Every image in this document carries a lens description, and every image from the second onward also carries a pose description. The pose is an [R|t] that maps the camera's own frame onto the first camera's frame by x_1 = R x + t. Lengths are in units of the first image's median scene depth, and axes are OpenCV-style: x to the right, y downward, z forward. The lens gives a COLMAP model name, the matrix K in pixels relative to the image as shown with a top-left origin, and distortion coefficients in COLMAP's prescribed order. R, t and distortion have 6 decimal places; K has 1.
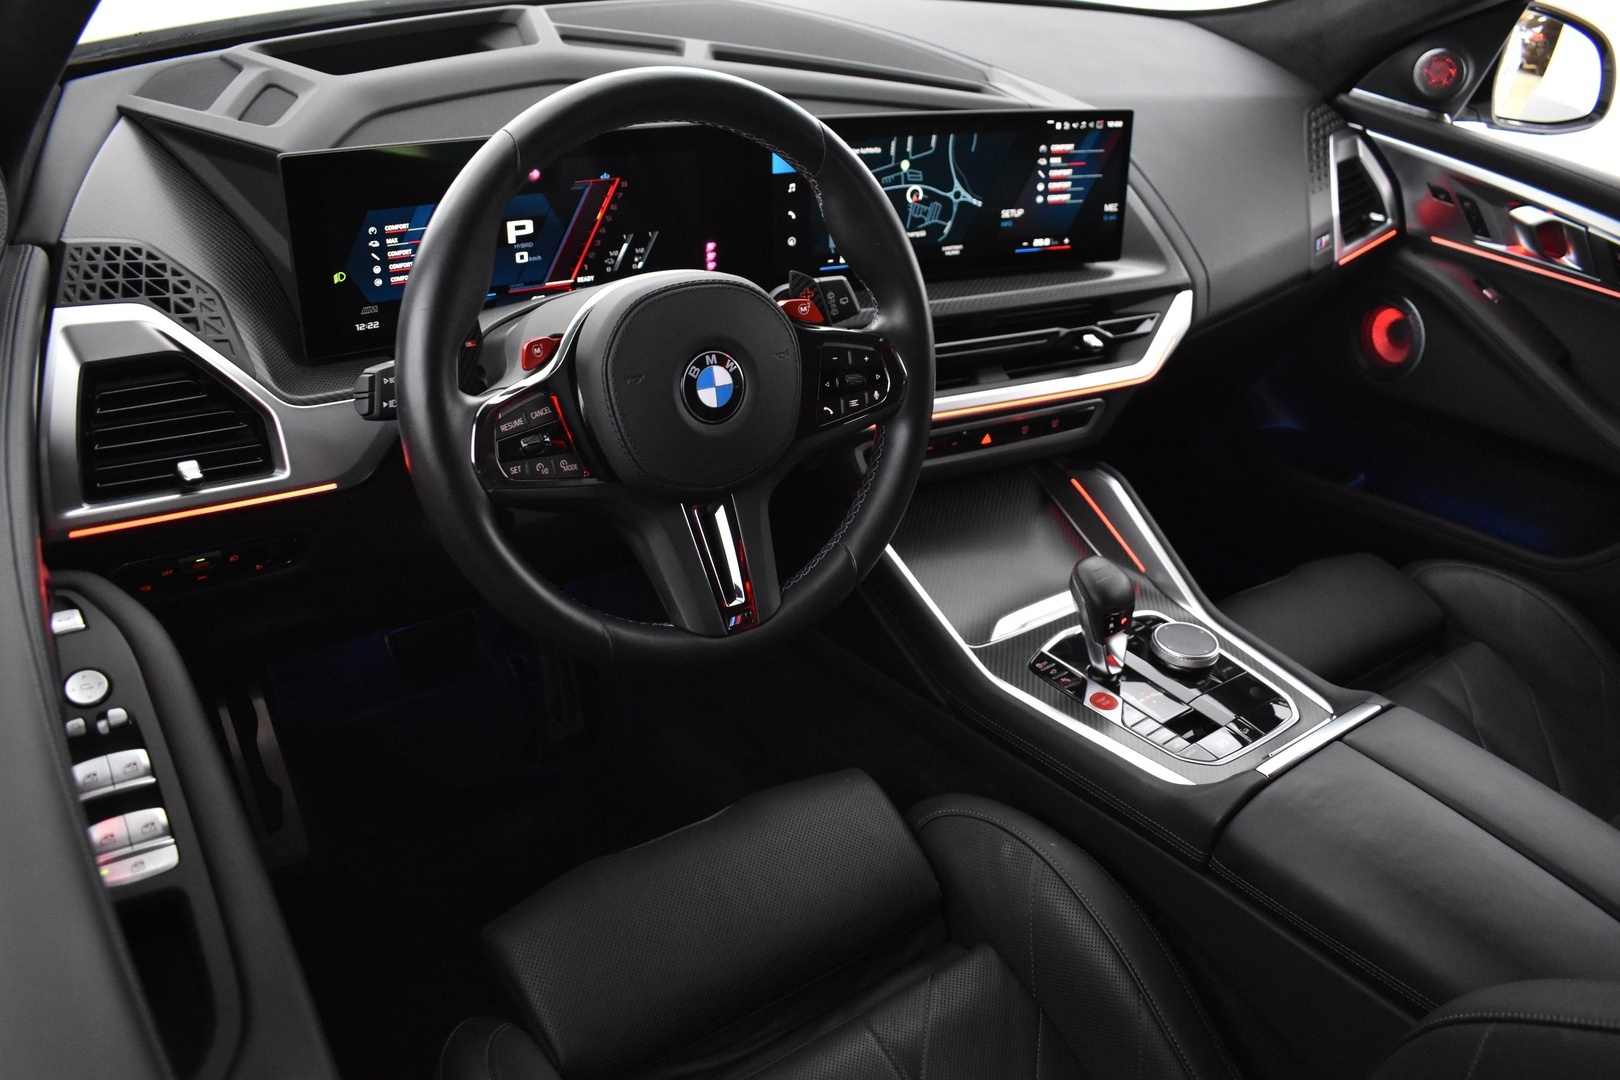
lens RADIAL K [[1279.6, 0, 815.1], [0, 1279.6, 520.1], [0, 0, 1]] dist [-0.095946, 0.013359]
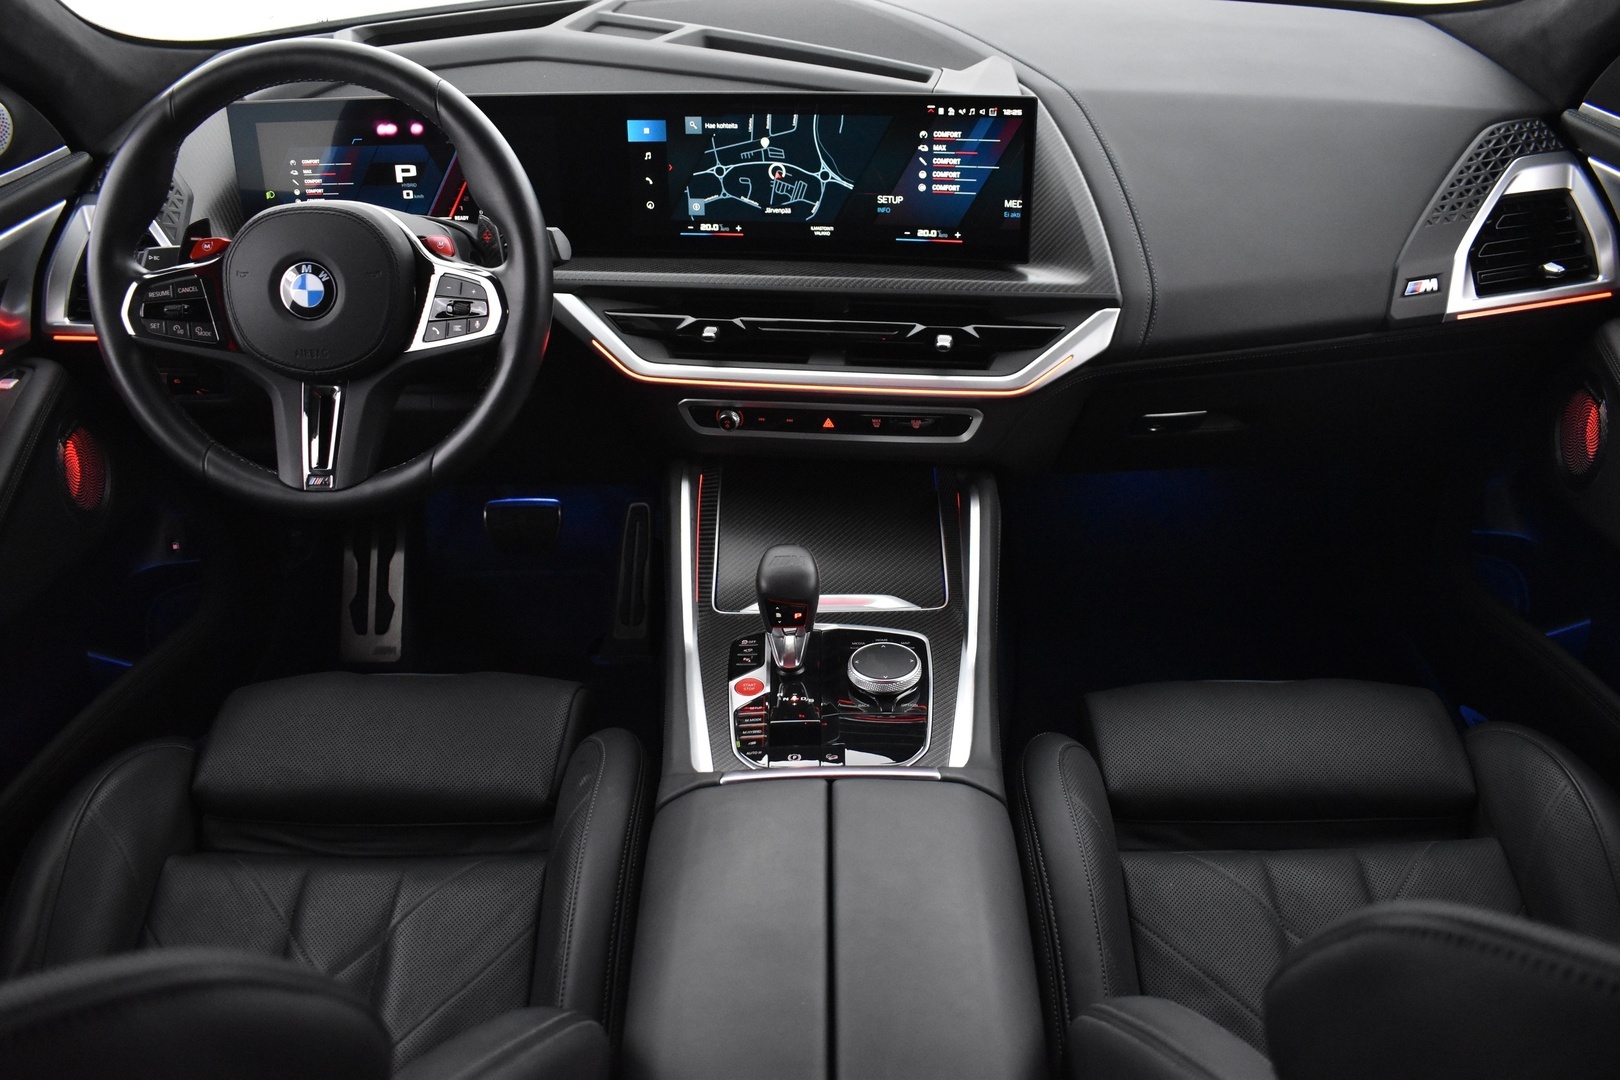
lens RADIAL K [[1279.6, 0, 815.1], [0, 1279.6, 520.1], [0, 0, 1]] dist [-0.095946, 0.013359]
pose [[0.793805, 0.216620, -0.568287, 0.737648], [-0.225728, 0.972612, 0.055436, -0.045207], [0.564731, 0.084273, 0.820961, 0.194298]]
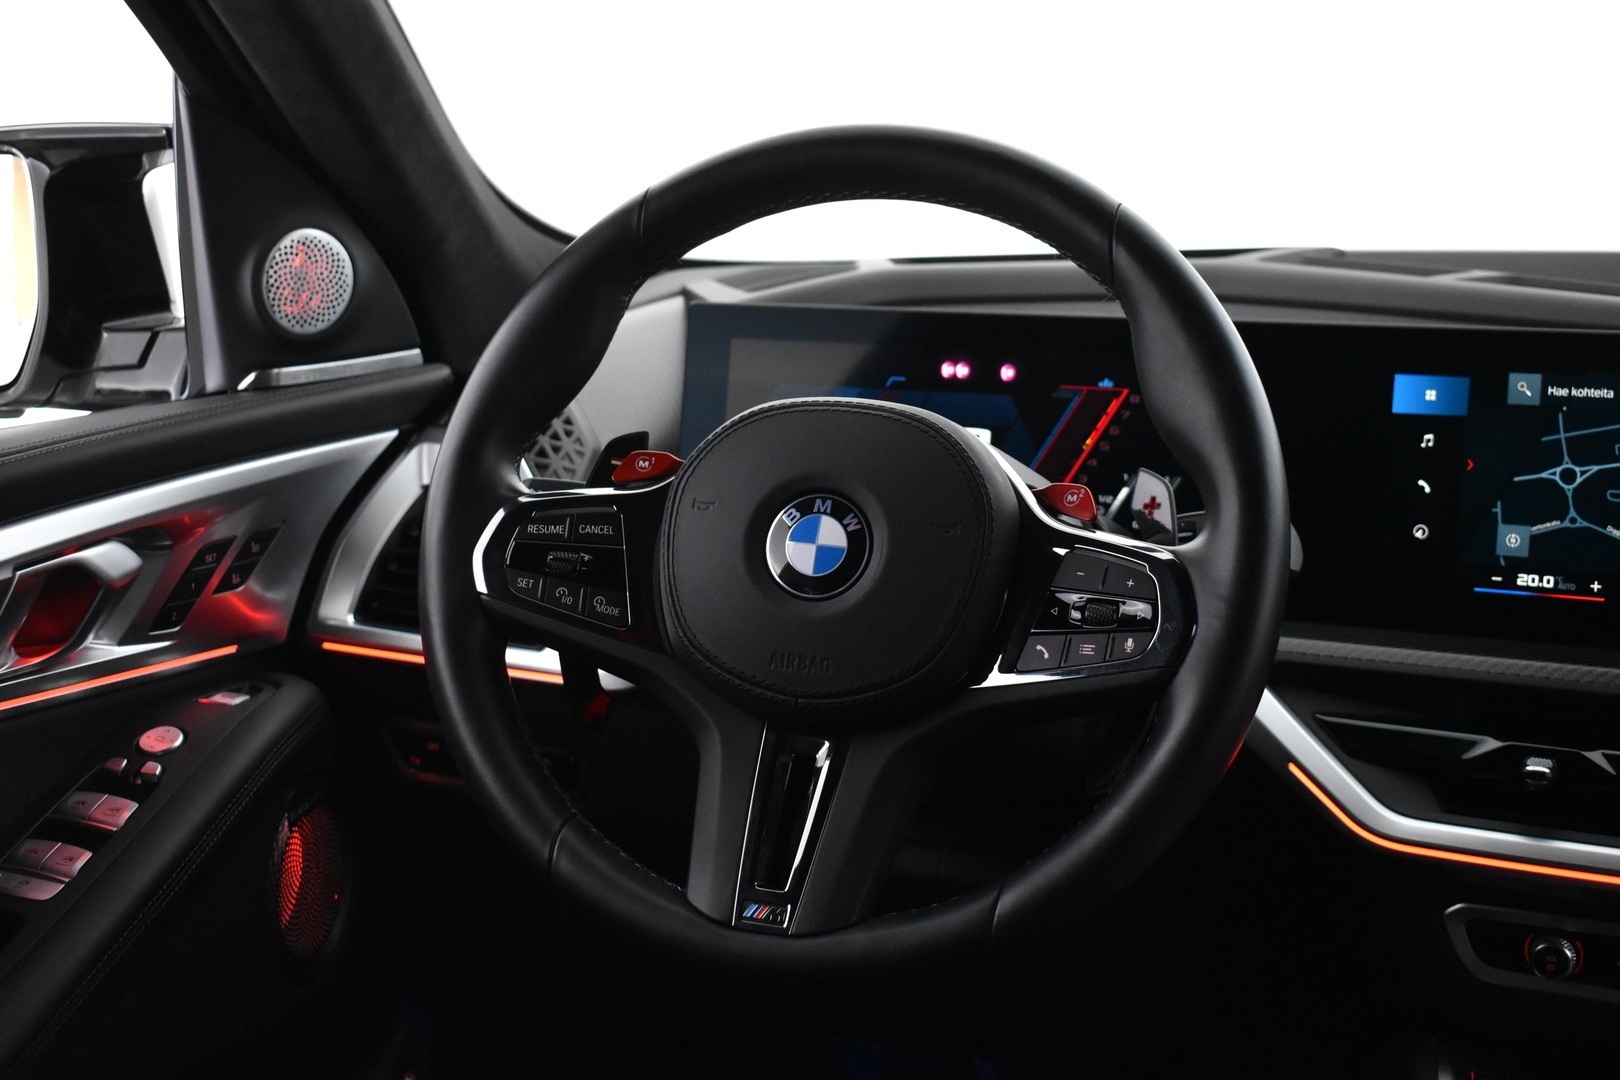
lens RADIAL K [[1992.0, 0, 807.4], [0, 1992.0, 510.7], [0, 0, 1]] dist [-0.057932, 0.016847]
pose [[0.582646, 0.038754, -0.811802, 0.526510], [-0.380727, 0.895496, -0.230506, 0.083942], [0.718033, 0.443378, 0.536512, 0.293297]]
